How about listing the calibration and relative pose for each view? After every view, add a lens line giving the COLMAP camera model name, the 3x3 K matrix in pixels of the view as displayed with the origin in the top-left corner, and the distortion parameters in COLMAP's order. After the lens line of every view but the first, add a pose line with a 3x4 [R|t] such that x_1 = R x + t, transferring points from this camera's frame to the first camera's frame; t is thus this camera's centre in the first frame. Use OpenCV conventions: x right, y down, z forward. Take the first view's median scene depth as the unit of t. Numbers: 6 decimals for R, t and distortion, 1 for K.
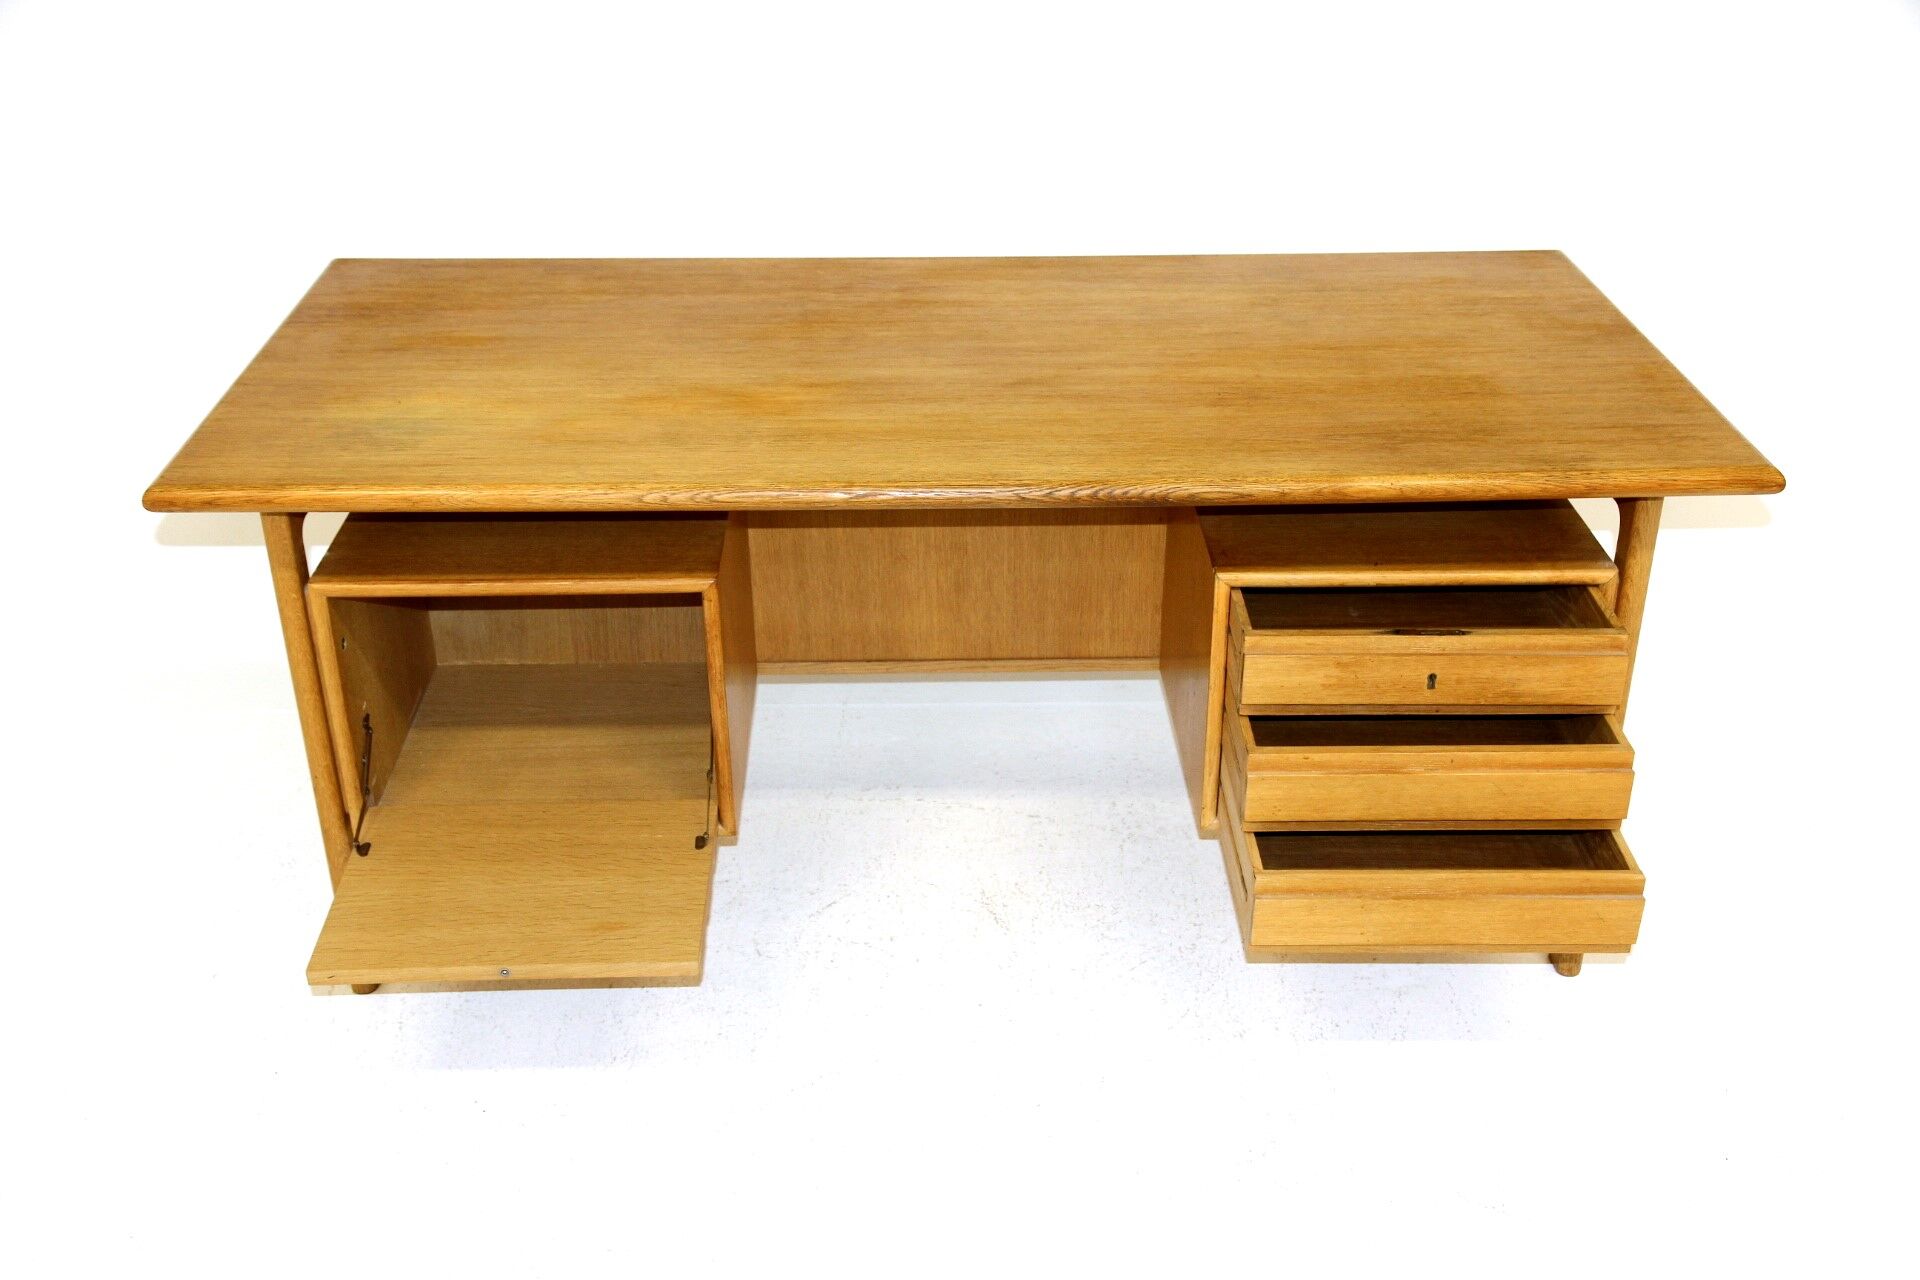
lens RADIAL K [[1978.9, 0, 960.0], [0, 1978.9, 640.0], [0, 0, 1]] dist [0.007614, -0.002053]
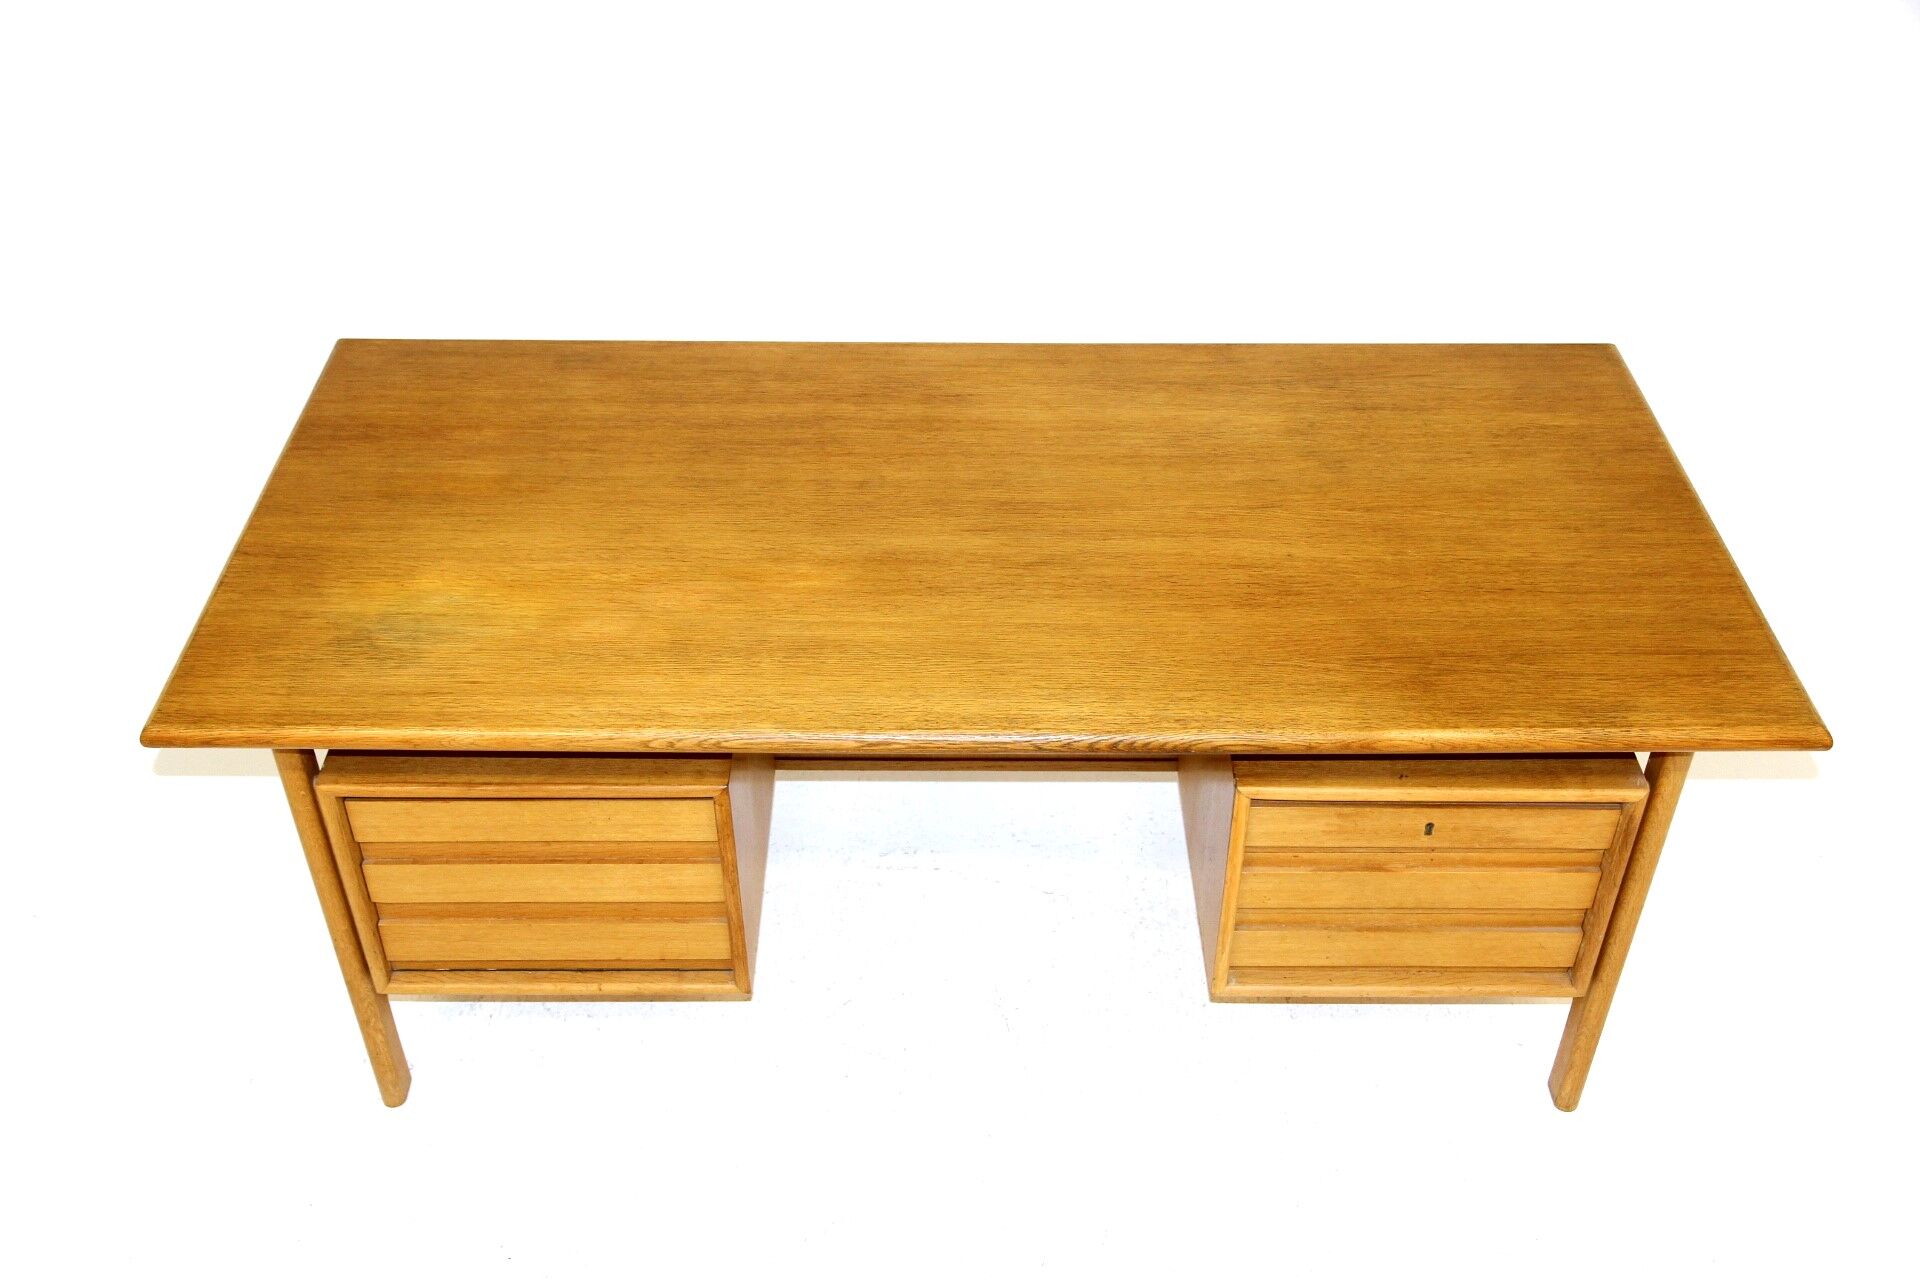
lens RADIAL K [[1851.1, 0, 960.0], [0, 1851.1, 640.0], [0, 0, 1]] dist [-0.010103, 0.008588]
pose [[0.999714, 0.017468, -0.016341, 0.005844], [-0.014106, 0.982251, 0.187041, -0.264623], [0.019318, -0.186757, 0.982216, 0.107915]]
